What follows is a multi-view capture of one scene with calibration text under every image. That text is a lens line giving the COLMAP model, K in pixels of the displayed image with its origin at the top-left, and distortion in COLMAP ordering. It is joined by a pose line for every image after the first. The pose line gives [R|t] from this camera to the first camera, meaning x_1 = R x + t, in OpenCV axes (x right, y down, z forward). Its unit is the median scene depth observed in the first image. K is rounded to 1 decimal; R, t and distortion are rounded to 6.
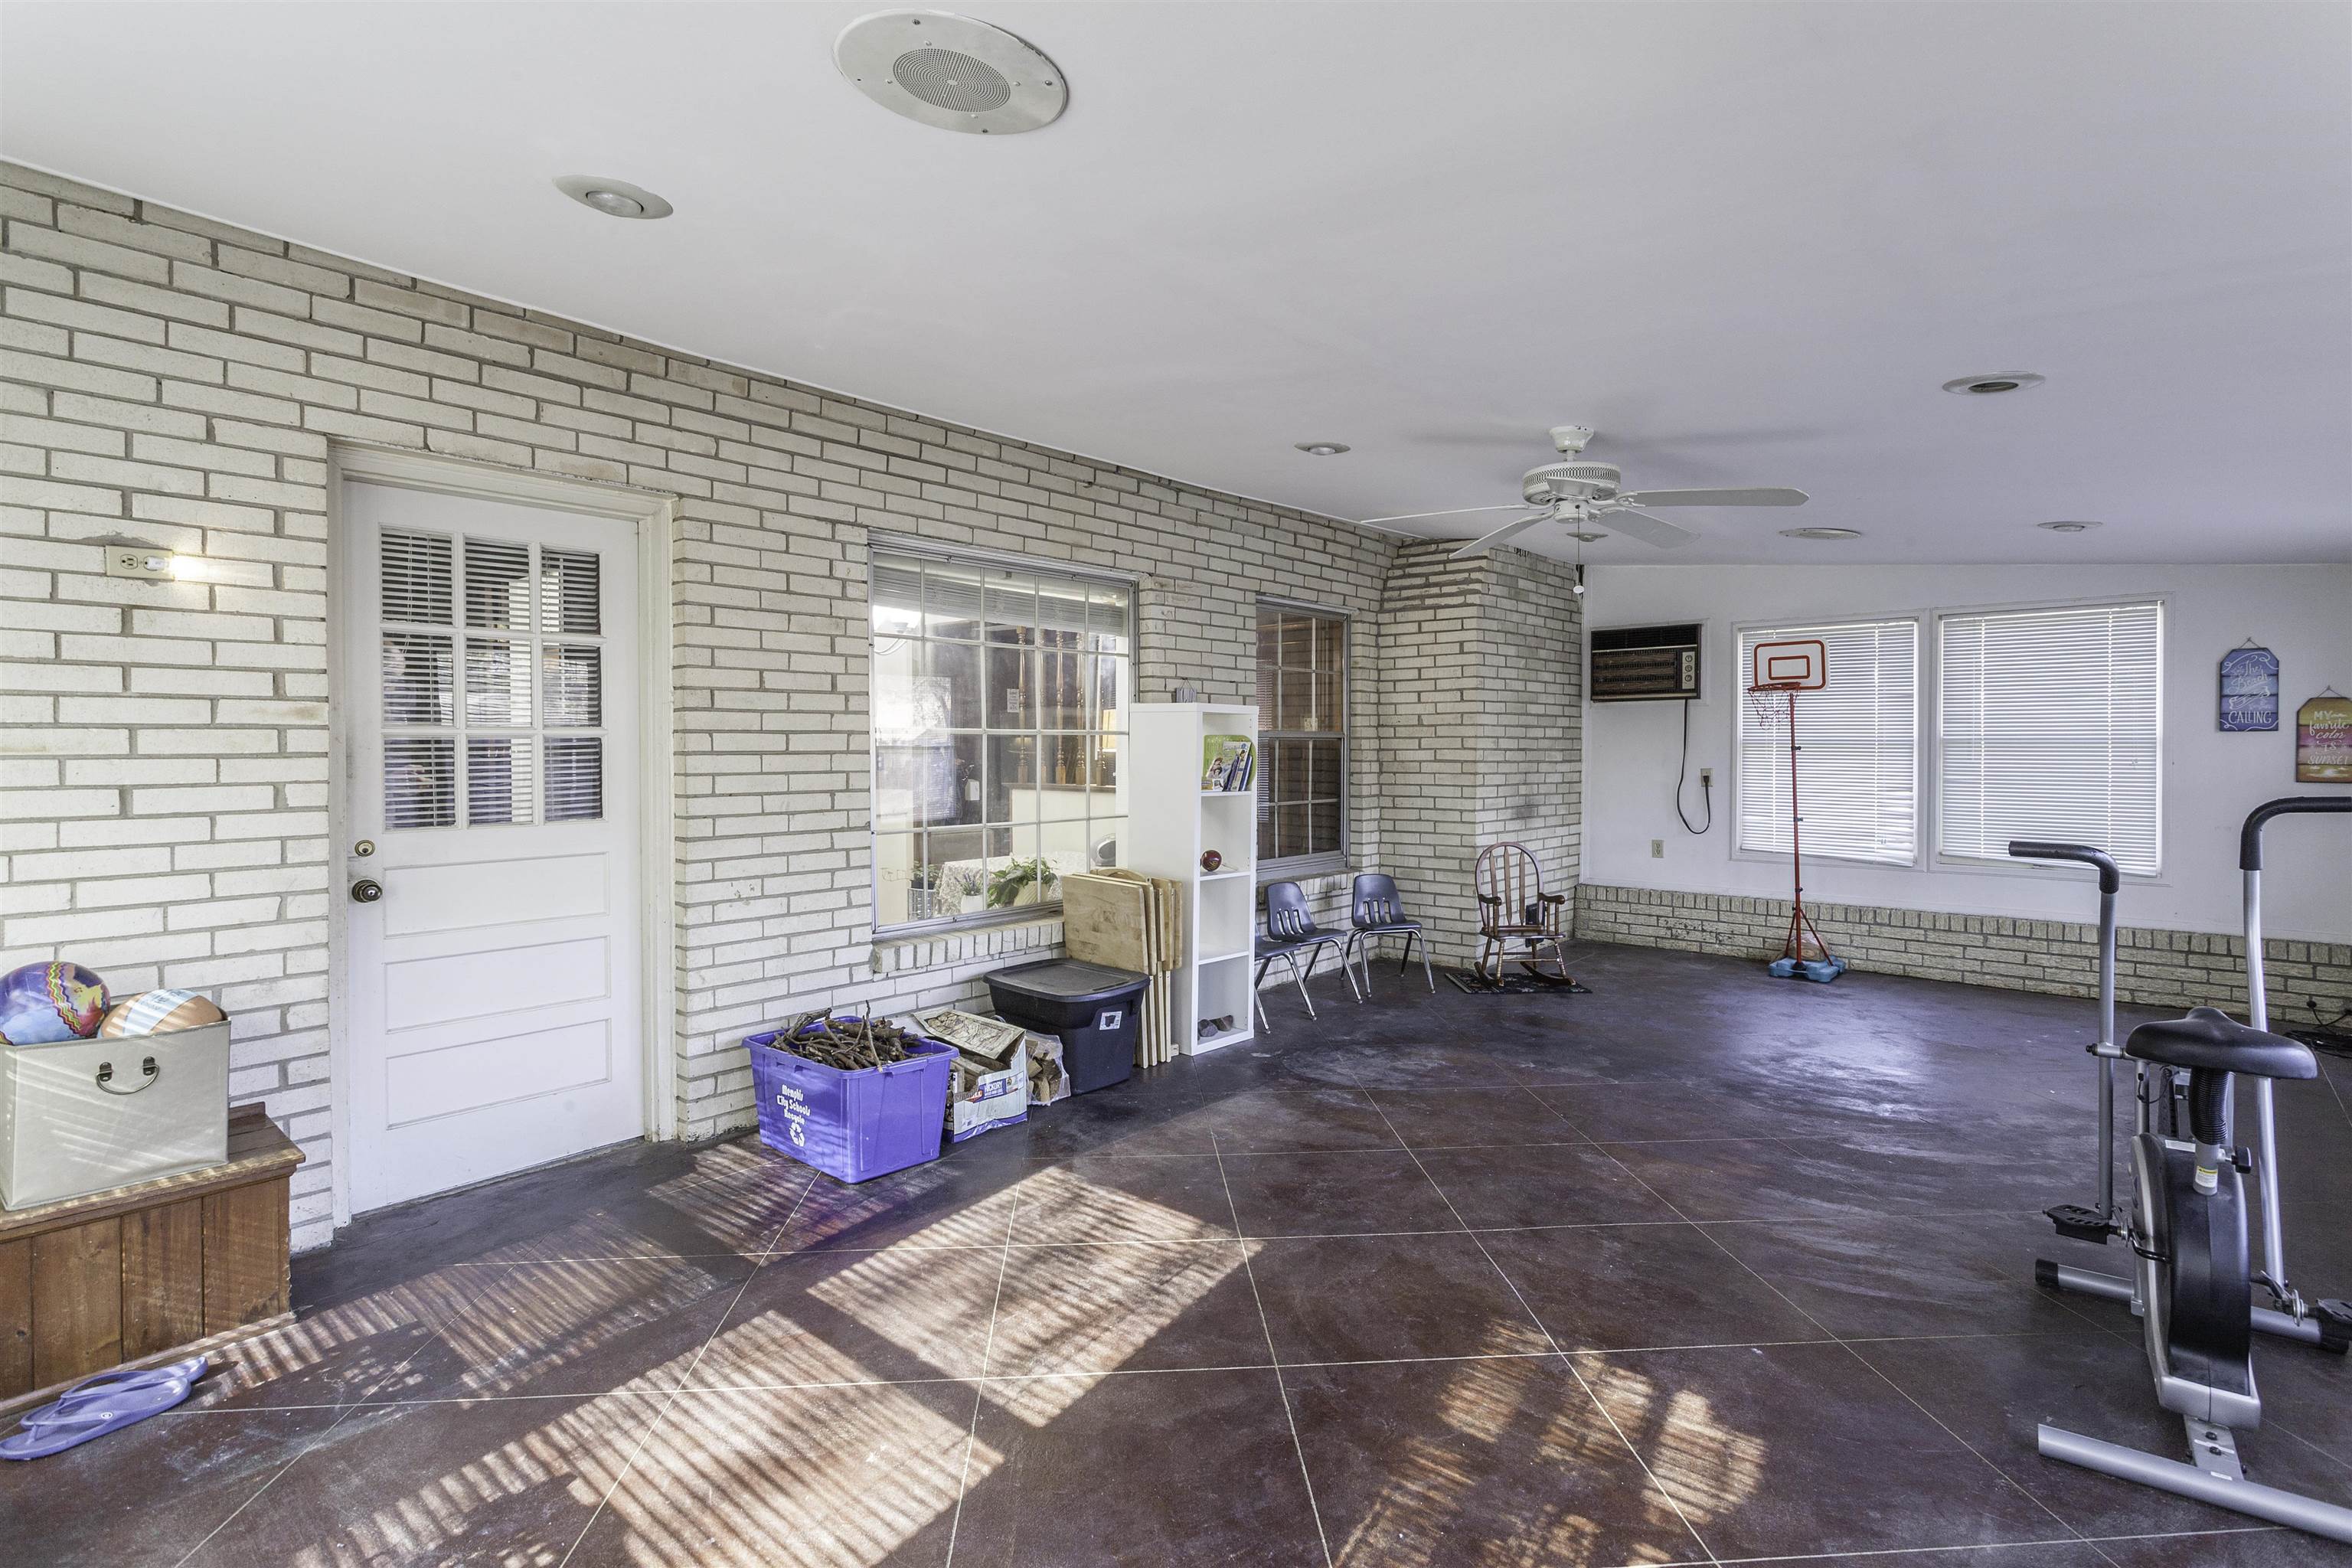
lens RADIAL K [[1116.8, 0, 1171.5], [0, 1116.8, 767.0], [0, 0, 1]] dist [0.000503, 0.000064]
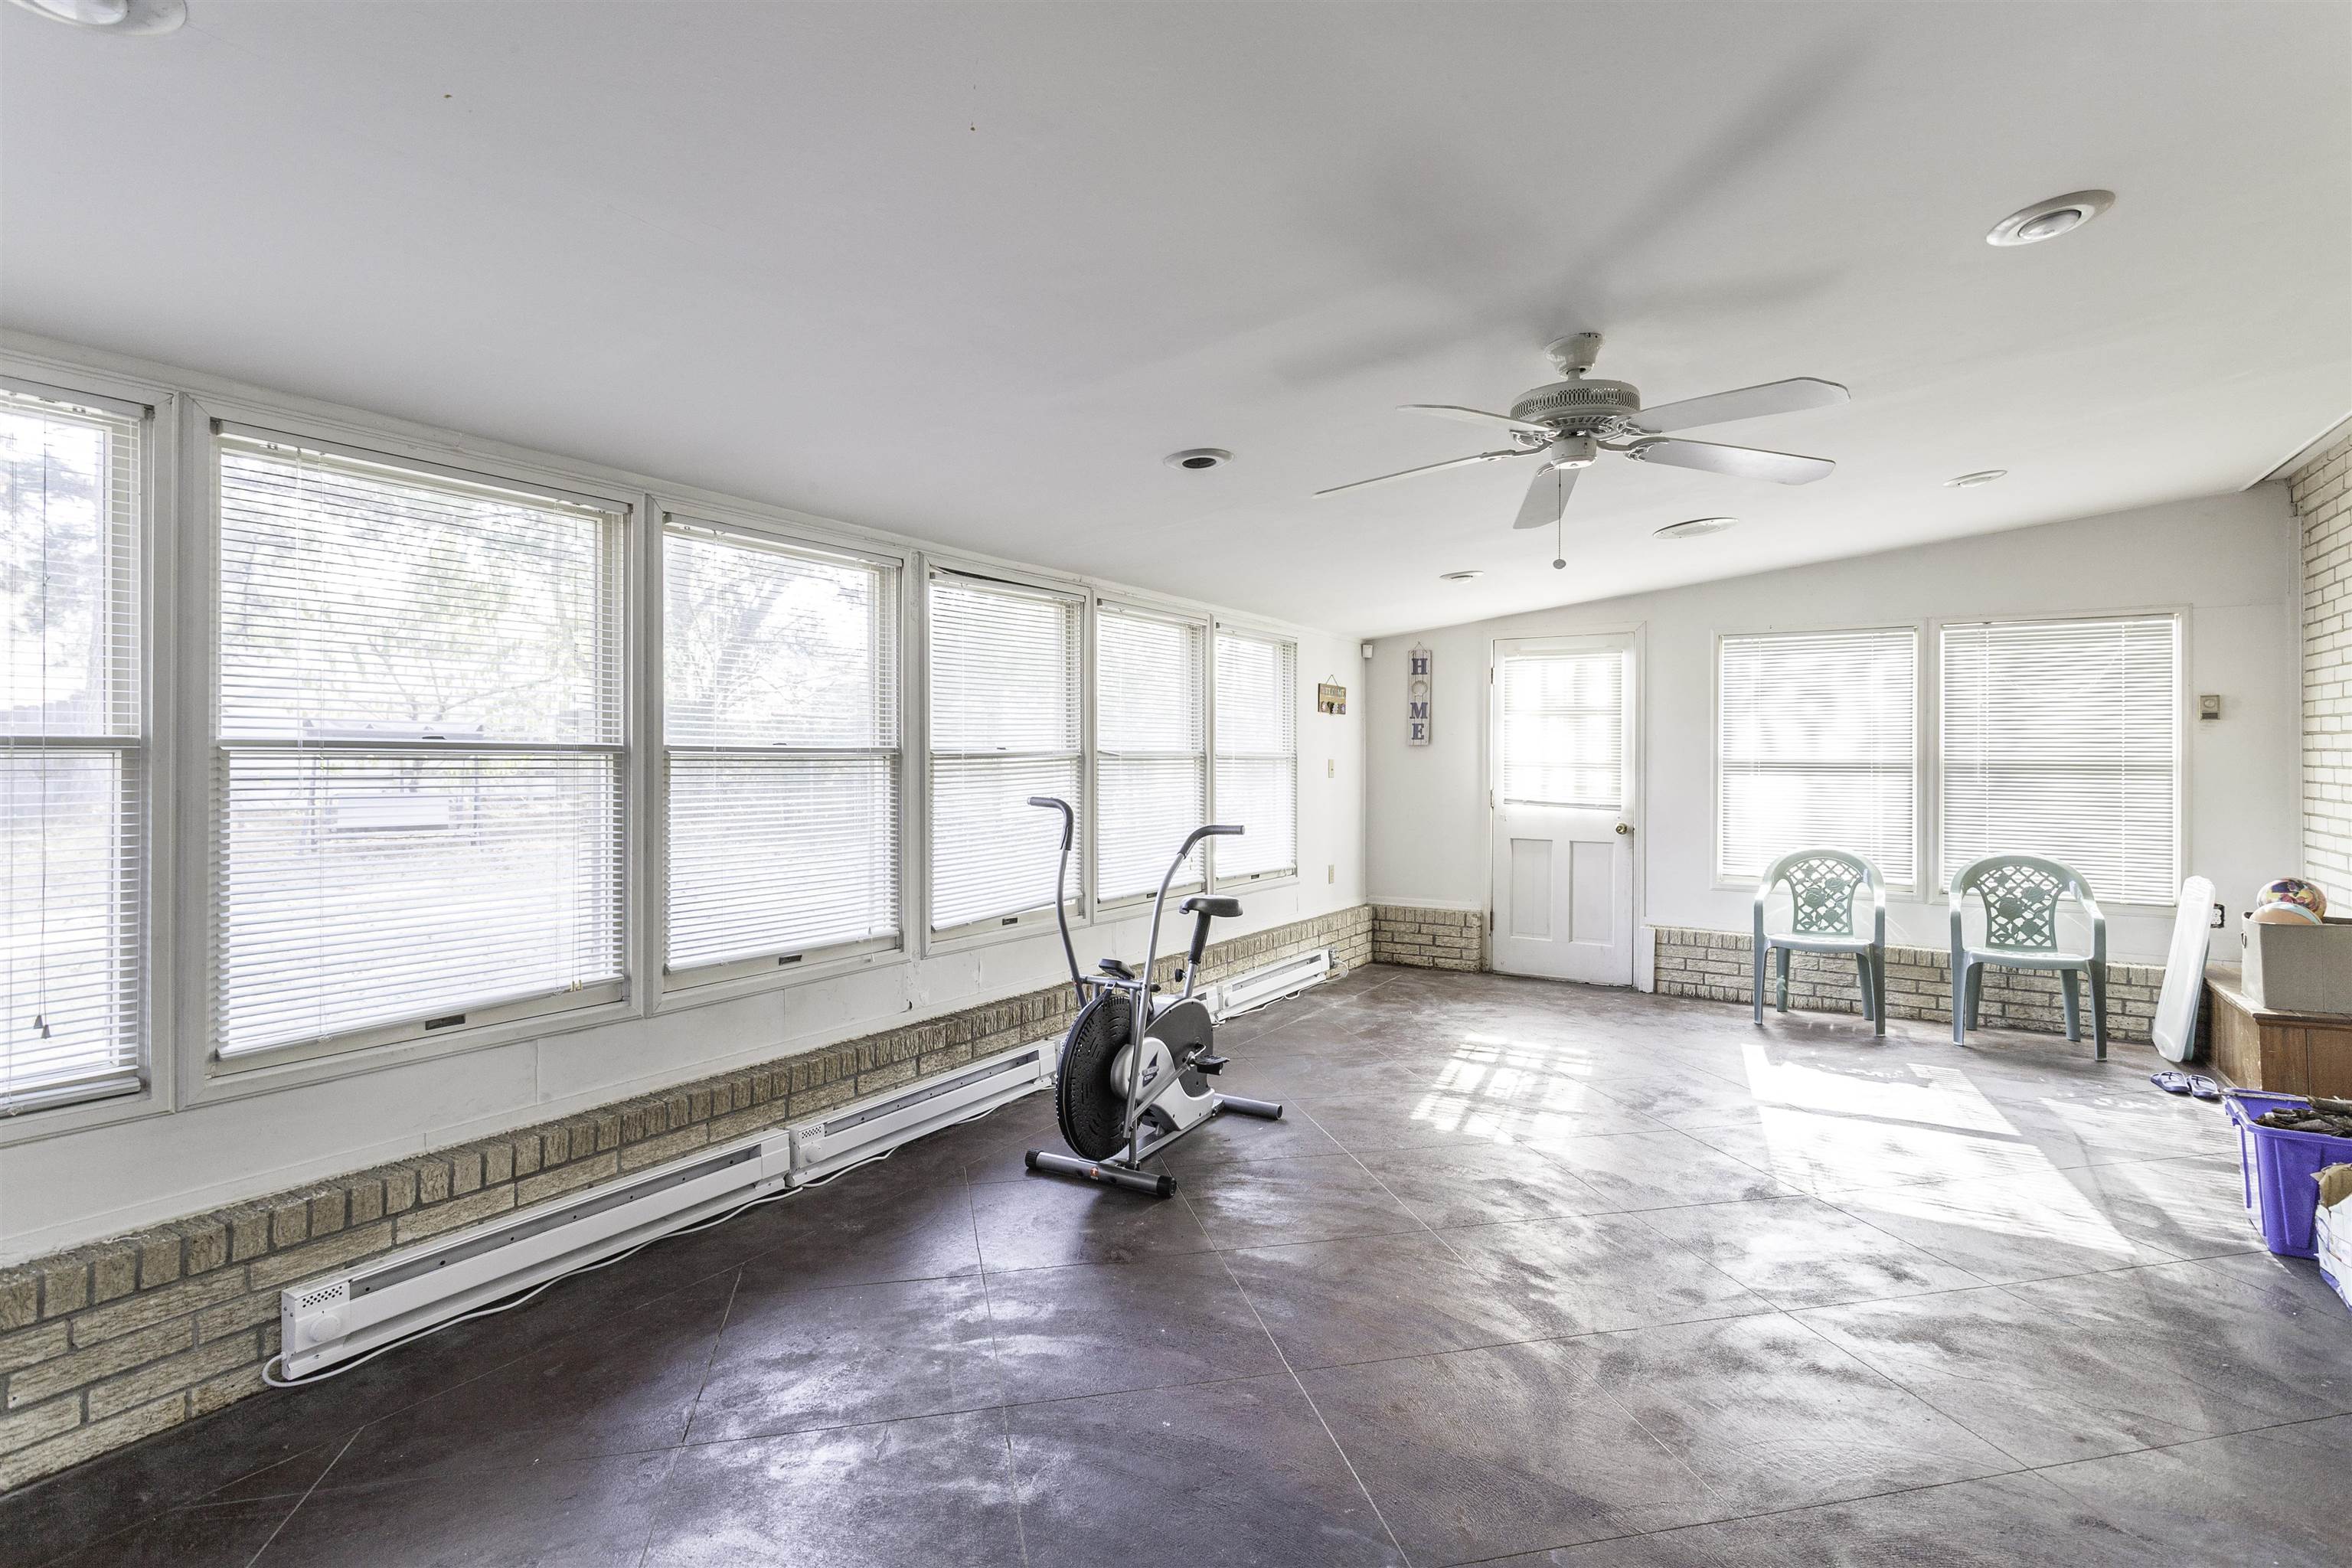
lens RADIAL K [[1116.8, 0, 1171.5], [0, 1116.8, 767.0], [0, 0, 1]] dist [0.000503, 0.000064]
pose [[-0.986173, -0.000946, -0.165714, 0.679927], [-0.002701, 0.999943, 0.010363, -0.014515], [0.165695, 0.010667, -0.986119, 1.528506]]
